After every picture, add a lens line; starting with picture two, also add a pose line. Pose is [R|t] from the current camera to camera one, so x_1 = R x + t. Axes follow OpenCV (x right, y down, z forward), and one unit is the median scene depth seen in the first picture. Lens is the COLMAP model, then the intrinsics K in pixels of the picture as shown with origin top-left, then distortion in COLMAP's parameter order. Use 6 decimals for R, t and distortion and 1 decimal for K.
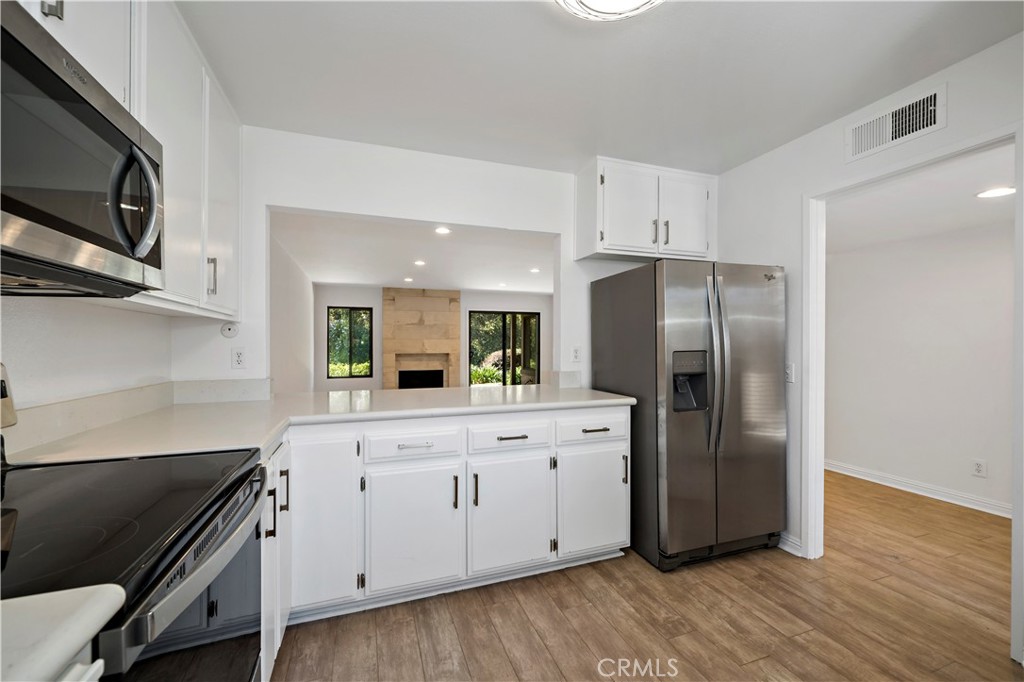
lens RADIAL K [[407.5, 0, 508.0], [0, 407.5, 343.5], [0, 0, 1]] dist [0.000013, -0.000019]
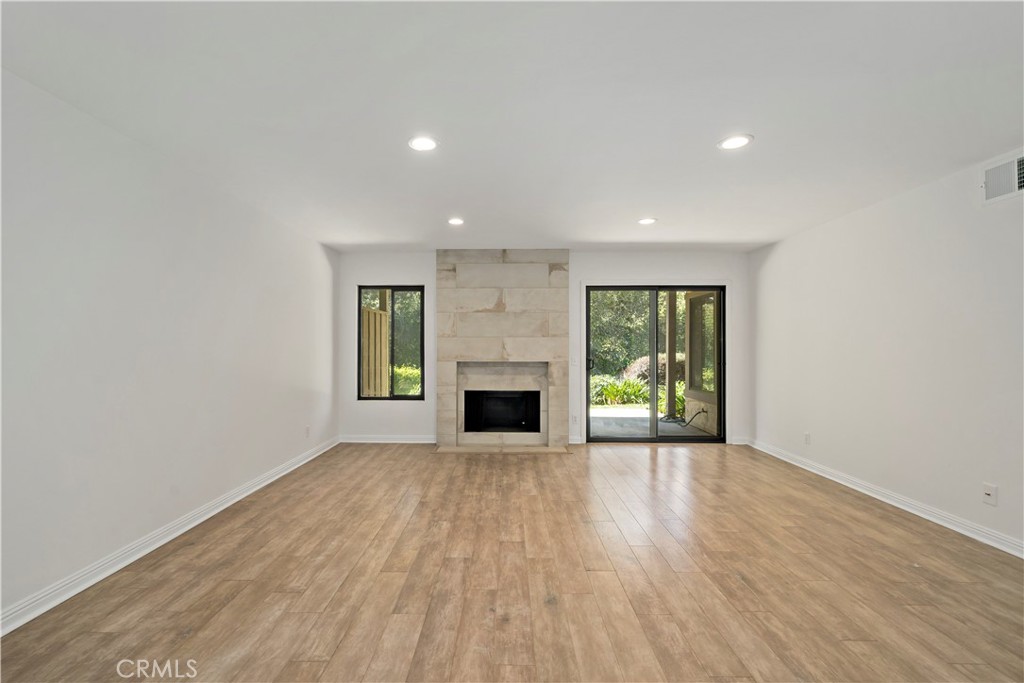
lens RADIAL K [[442.6, 0, 510.2], [0, 442.6, 344.5], [0, 0, 1]] dist [0.000715, 0.000079]
pose [[0.944097, 0.001408, -0.329665, 0.005502], [-0.001291, 0.999999, 0.000574, -0.000329], [0.329666, -0.000116, 0.944098, 0.408105]]
